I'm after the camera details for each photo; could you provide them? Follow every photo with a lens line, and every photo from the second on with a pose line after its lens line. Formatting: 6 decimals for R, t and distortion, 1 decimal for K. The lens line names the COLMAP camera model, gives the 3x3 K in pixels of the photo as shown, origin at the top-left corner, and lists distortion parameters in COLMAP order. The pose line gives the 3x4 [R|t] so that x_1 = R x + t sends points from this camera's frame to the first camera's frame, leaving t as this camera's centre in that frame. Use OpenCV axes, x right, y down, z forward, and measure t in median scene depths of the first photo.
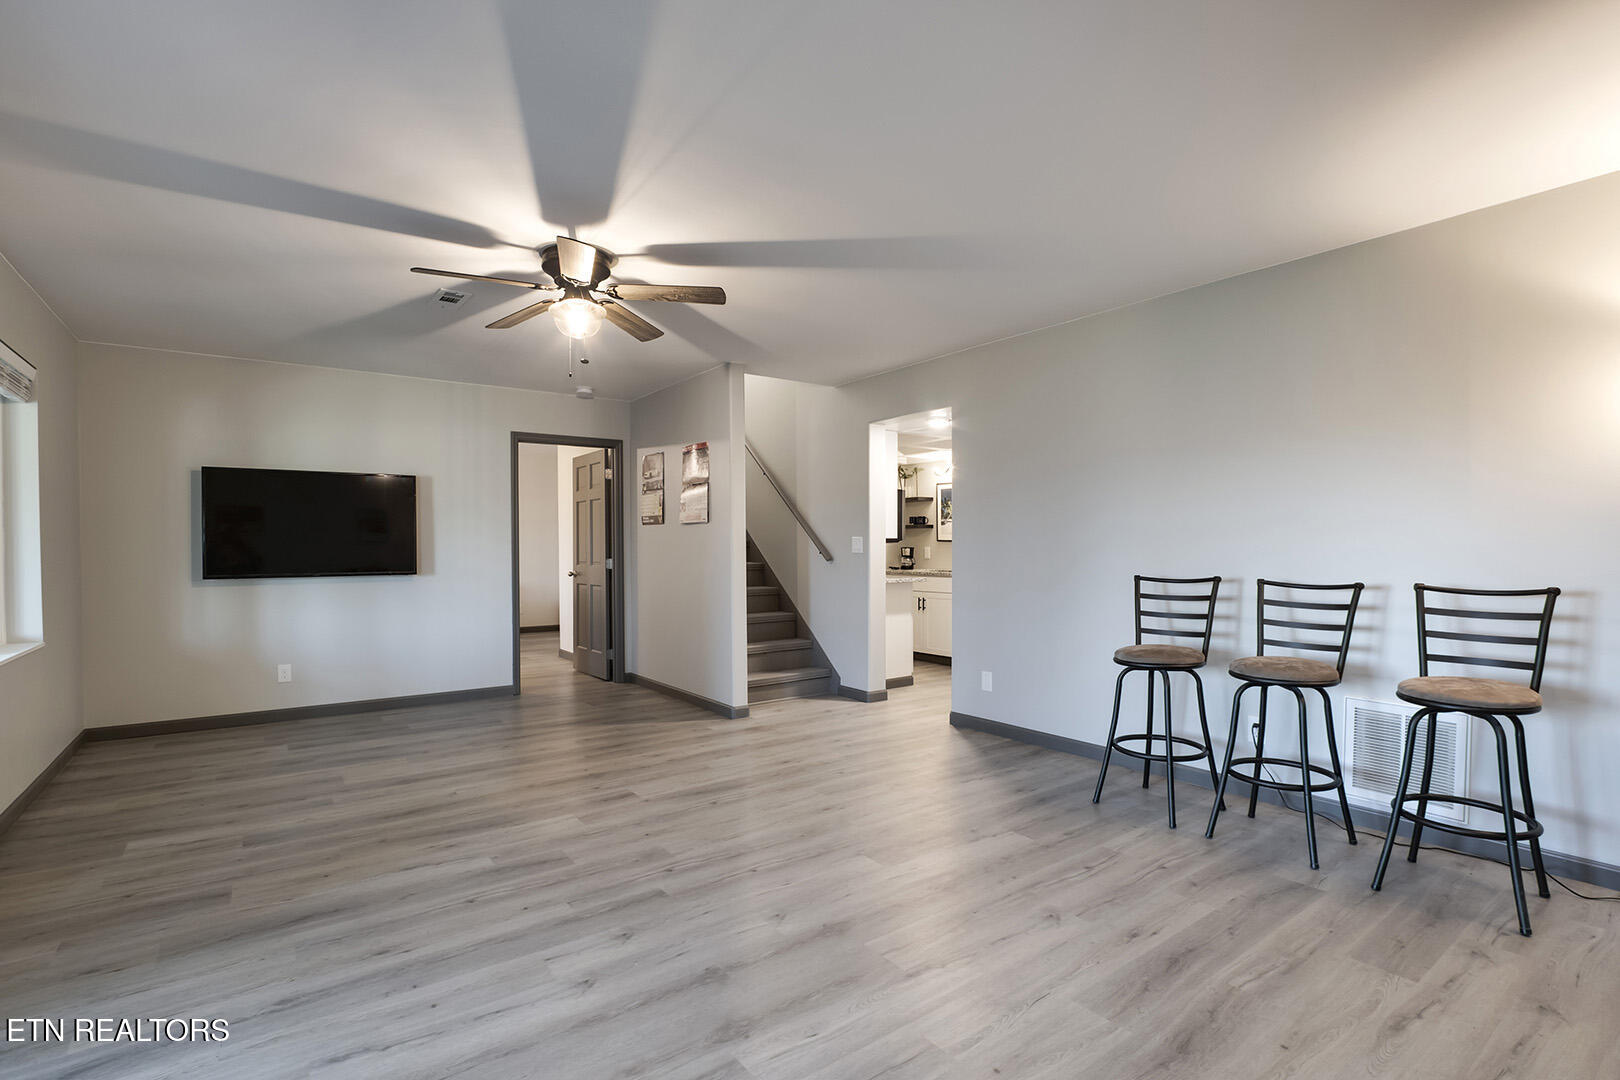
lens RADIAL K [[754.4, 0, 812.8], [0, 754.4, 561.1], [0, 0, 1]] dist [-0.021735, 0.003179]
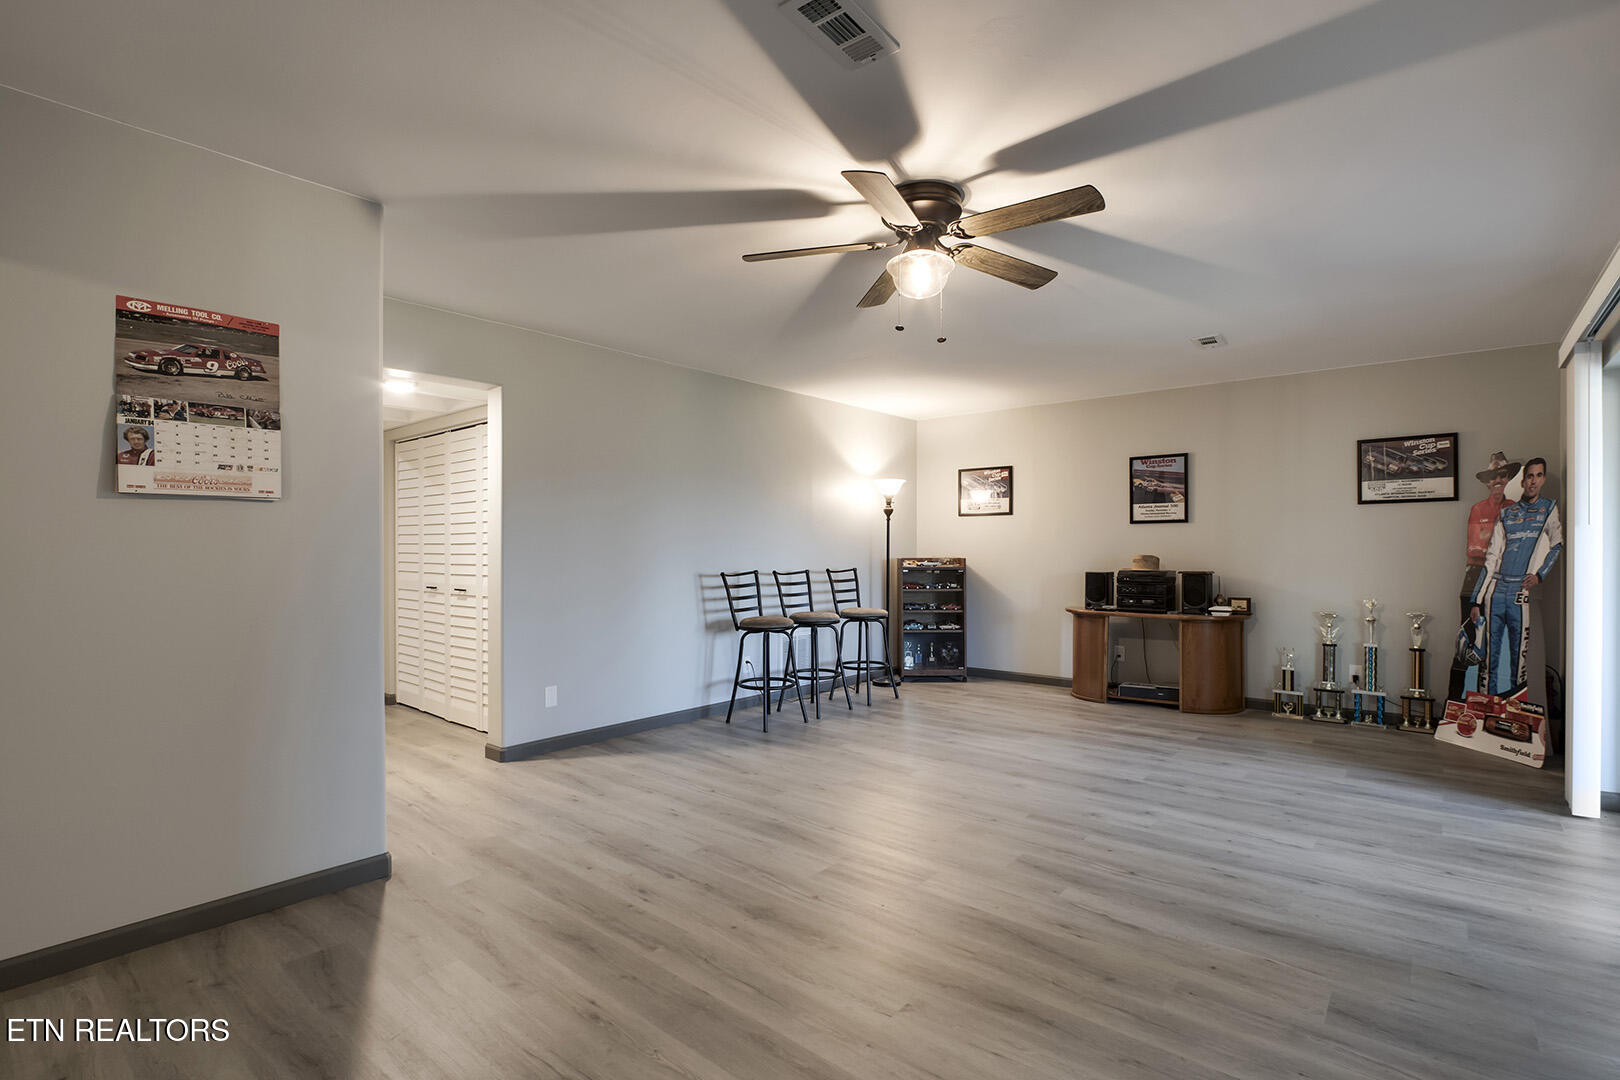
lens RADIAL K [[754.4, 0, 817.5], [0, 754.4, 546.8], [0, 0, 1]] dist [-0.021735, 0.003179]
pose [[-0.235125, 0.006503, 0.971944, -1.040457], [0.021660, 0.999764, -0.001449, -0.022854], [-0.971724, 0.020711, -0.235210, 1.245001]]
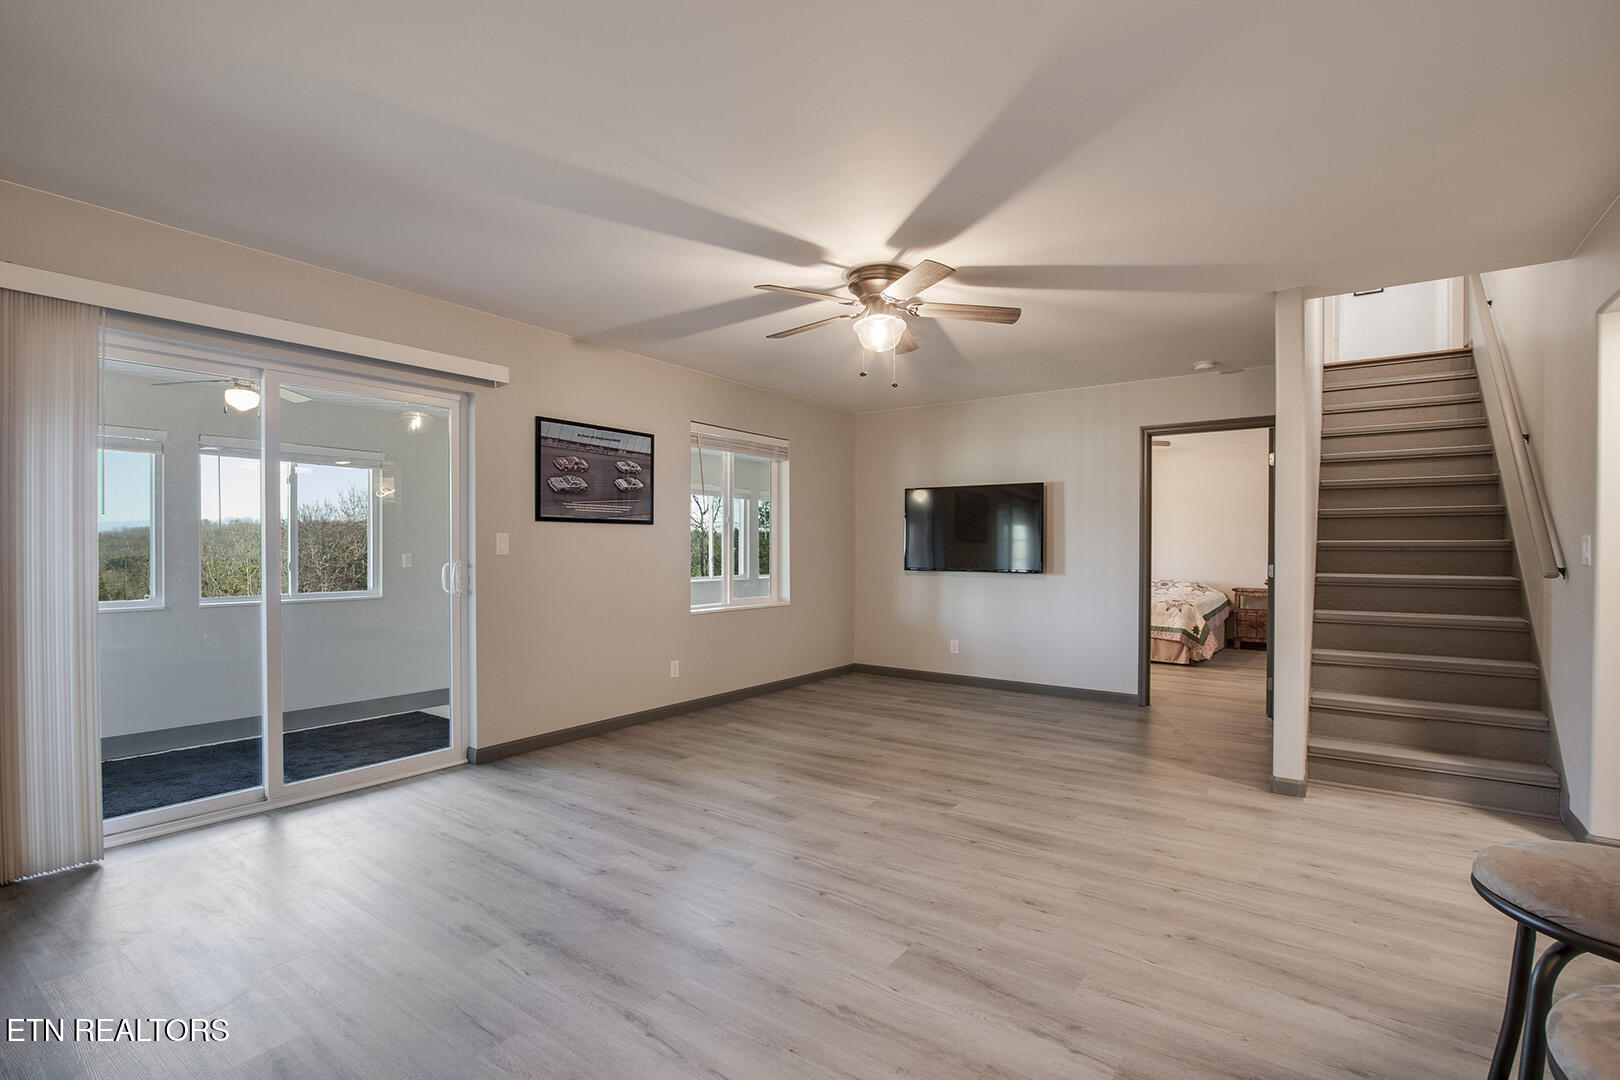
lens RADIAL K [[754.4, 0, 814.2], [0, 754.4, 548.4], [0, 0, 1]] dist [-0.021735, 0.003179]
pose [[0.309023, 0.006528, -0.951032, 0.645090], [-0.025577, 0.999672, -0.001449, -0.011901], [0.950711, 0.024773, 0.309088, 0.555967]]
